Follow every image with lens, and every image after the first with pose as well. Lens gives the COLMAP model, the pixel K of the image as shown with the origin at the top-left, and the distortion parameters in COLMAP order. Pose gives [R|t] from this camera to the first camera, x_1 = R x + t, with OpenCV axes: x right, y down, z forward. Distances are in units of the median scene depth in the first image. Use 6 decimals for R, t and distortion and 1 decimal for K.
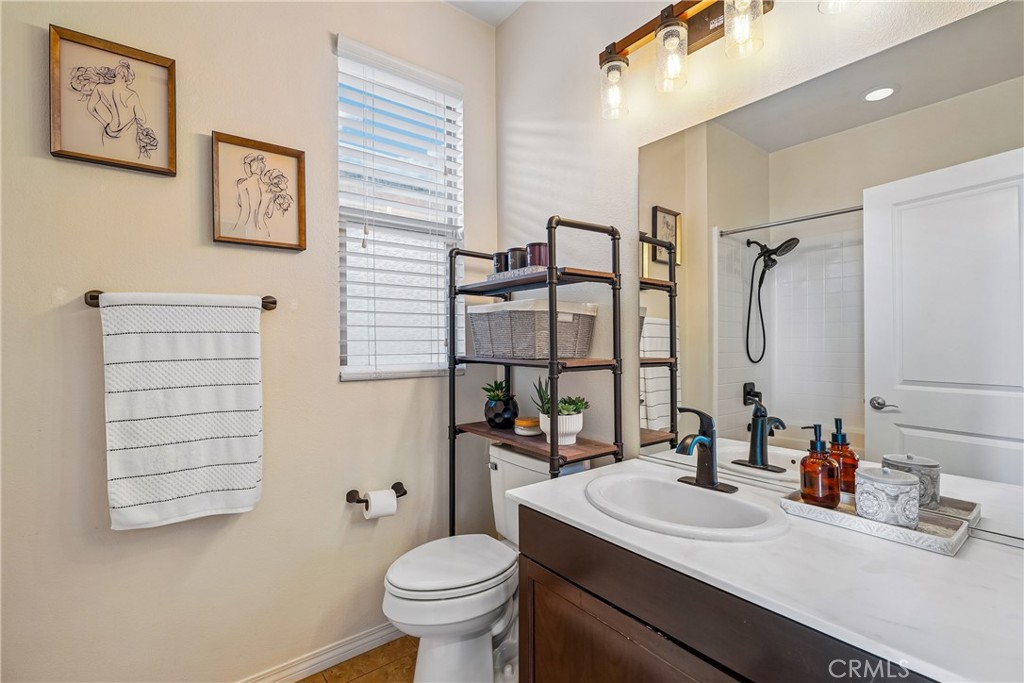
lens RADIAL K [[468.2, 0, 513.6], [0, 468.2, 343.7], [0, 0, 1]] dist [-0.004093, -0.000930]
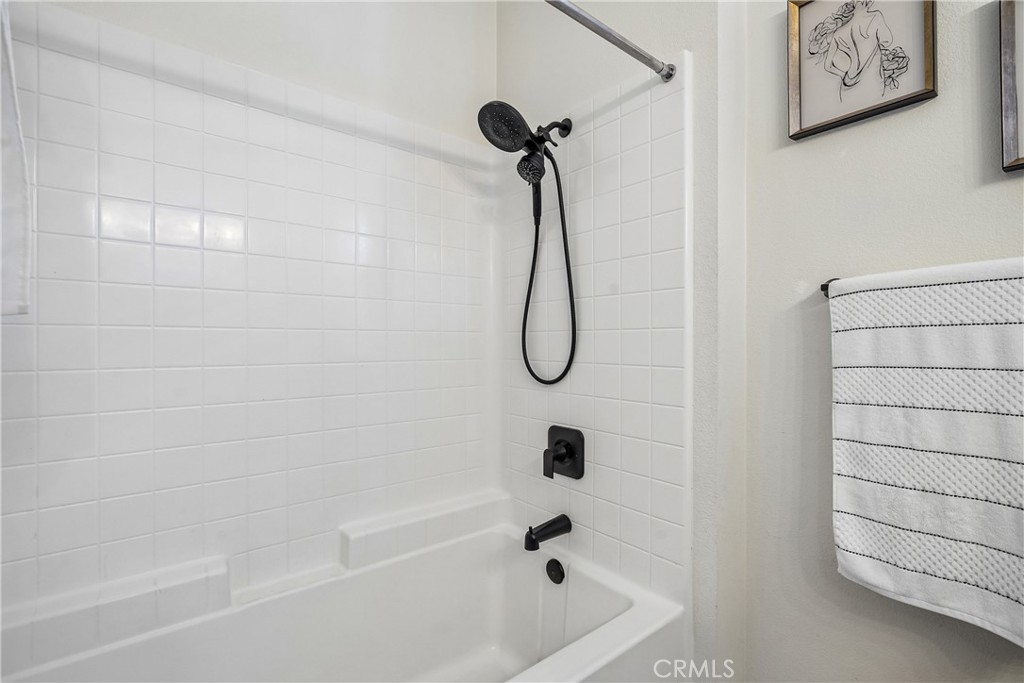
lens RADIAL K [[468.2, 0, 514.1], [0, 468.2, 342.8], [0, 0, 1]] dist [-0.004093, -0.000930]
pose [[0.005097, 0.003535, -0.999981, -0.058389], [0.000614, 0.999994, 0.003538, -0.002526], [0.999987, -0.000632, 0.005095, 0.429859]]
